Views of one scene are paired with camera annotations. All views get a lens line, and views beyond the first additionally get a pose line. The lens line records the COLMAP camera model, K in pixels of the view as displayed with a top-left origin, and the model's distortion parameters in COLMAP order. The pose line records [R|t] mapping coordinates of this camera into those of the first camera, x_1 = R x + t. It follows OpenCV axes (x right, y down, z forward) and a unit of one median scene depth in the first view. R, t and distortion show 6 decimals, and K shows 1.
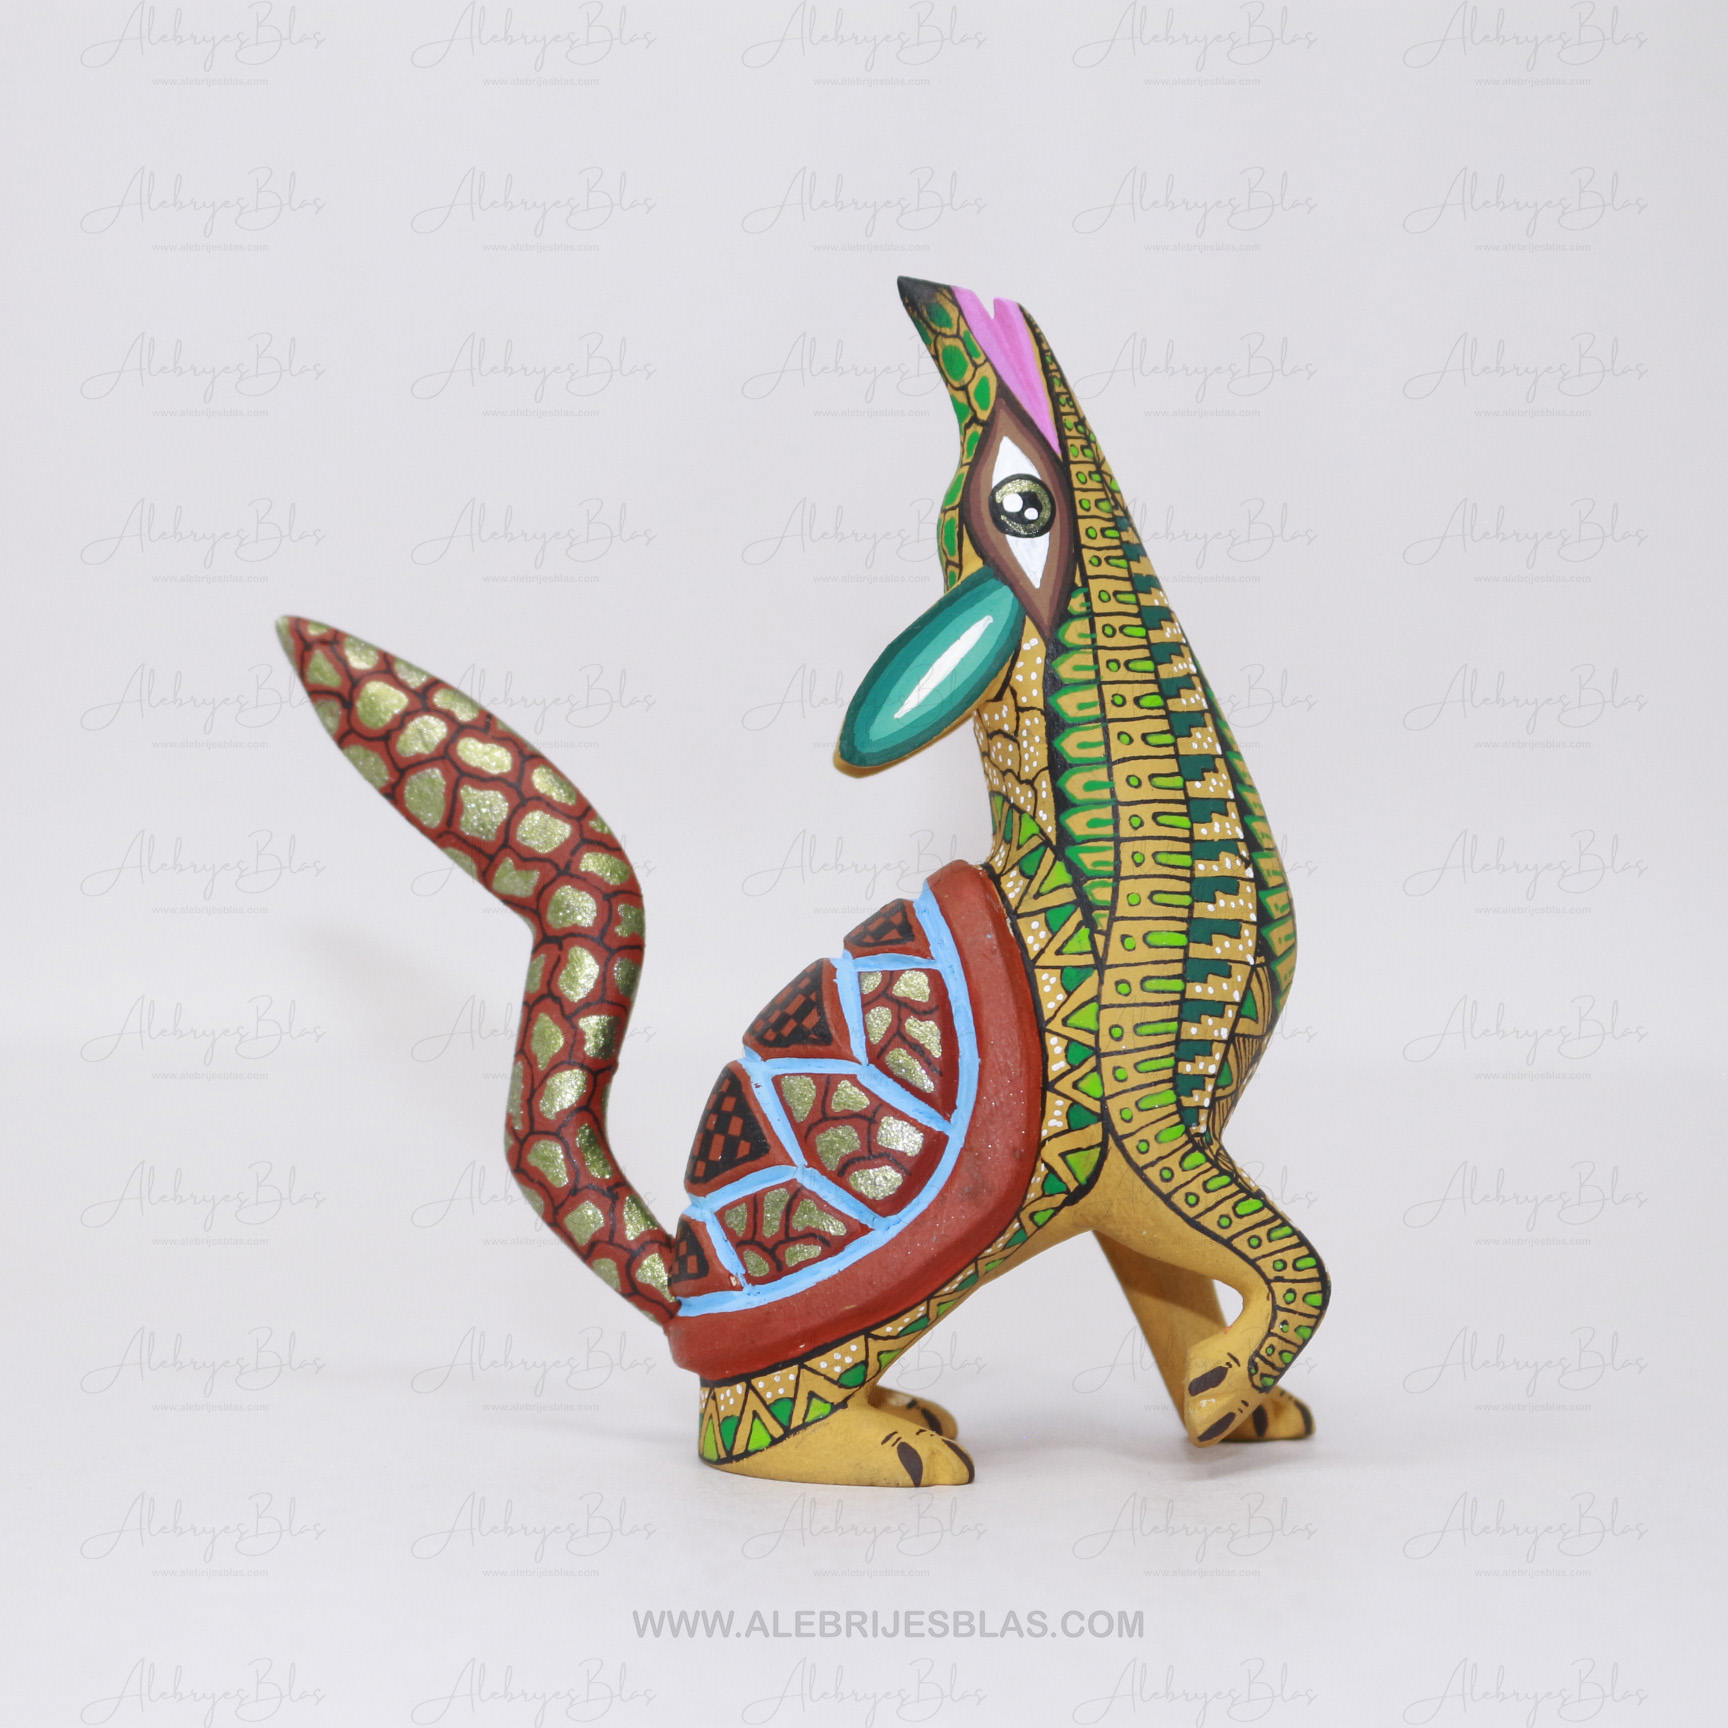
lens RADIAL K [[4709.4, 0, 864.0], [0, 4709.4, 864.0], [0, 0, 1]] dist [0.012023, -0.893401]
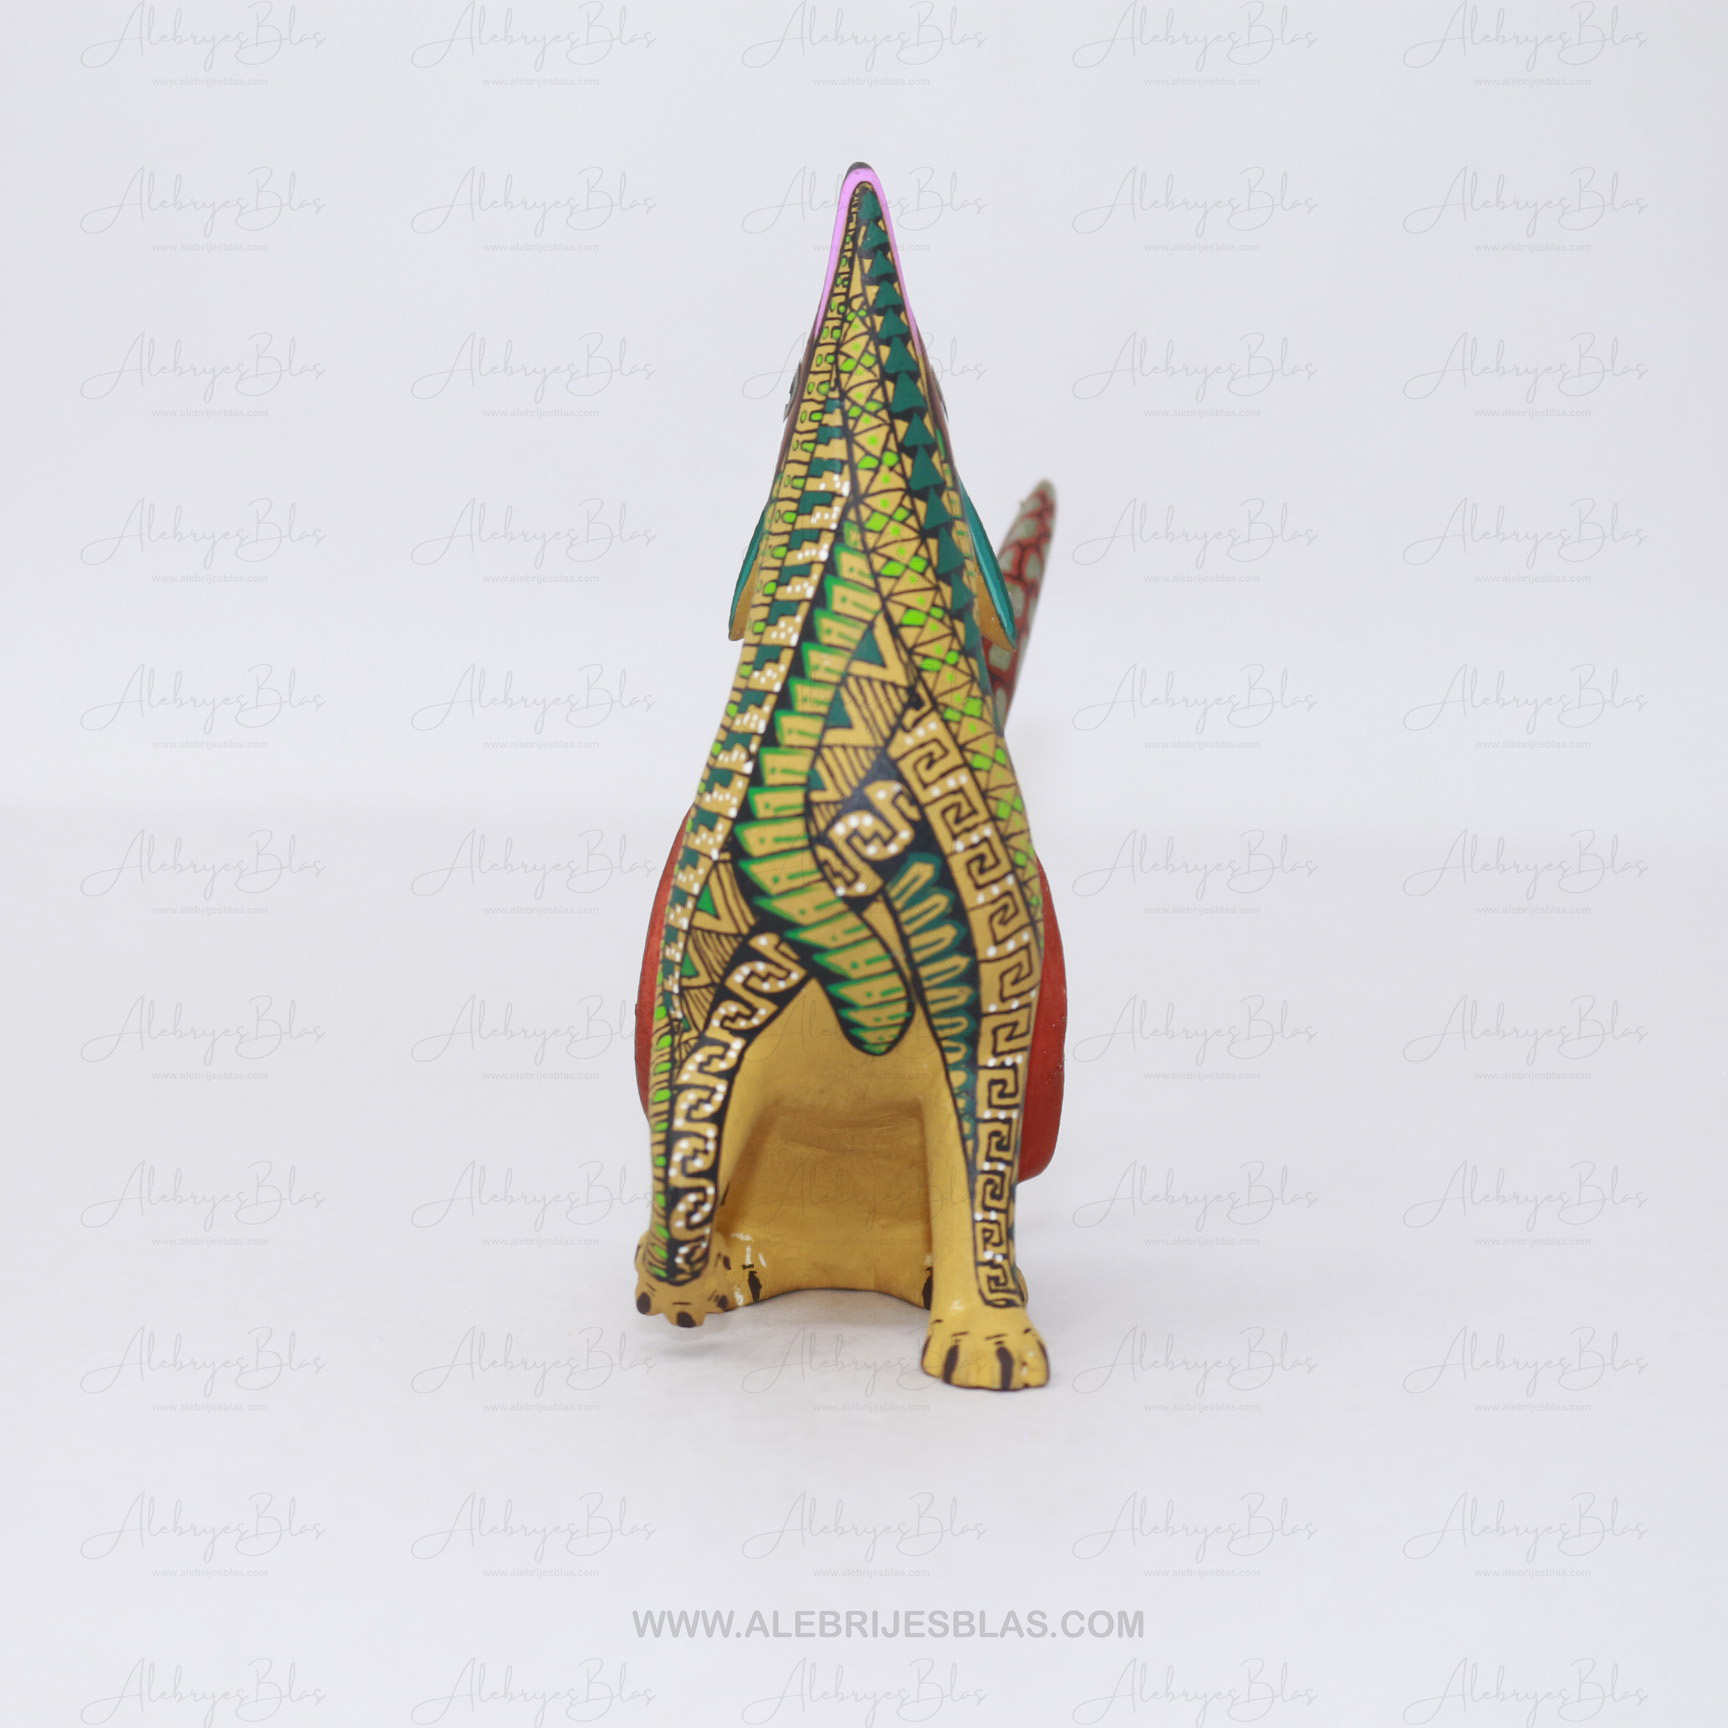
lens RADIAL K [[4709.4, 0, 864.0], [0, 4709.4, 864.0], [0, 0, 1]] dist [0.012023, -0.893401]
pose [[-0.056688, 0.097329, -0.993636, 1.062052], [-0.018317, 0.994968, 0.098505, -0.075610], [0.998224, 0.023785, -0.054620, 1.085080]]
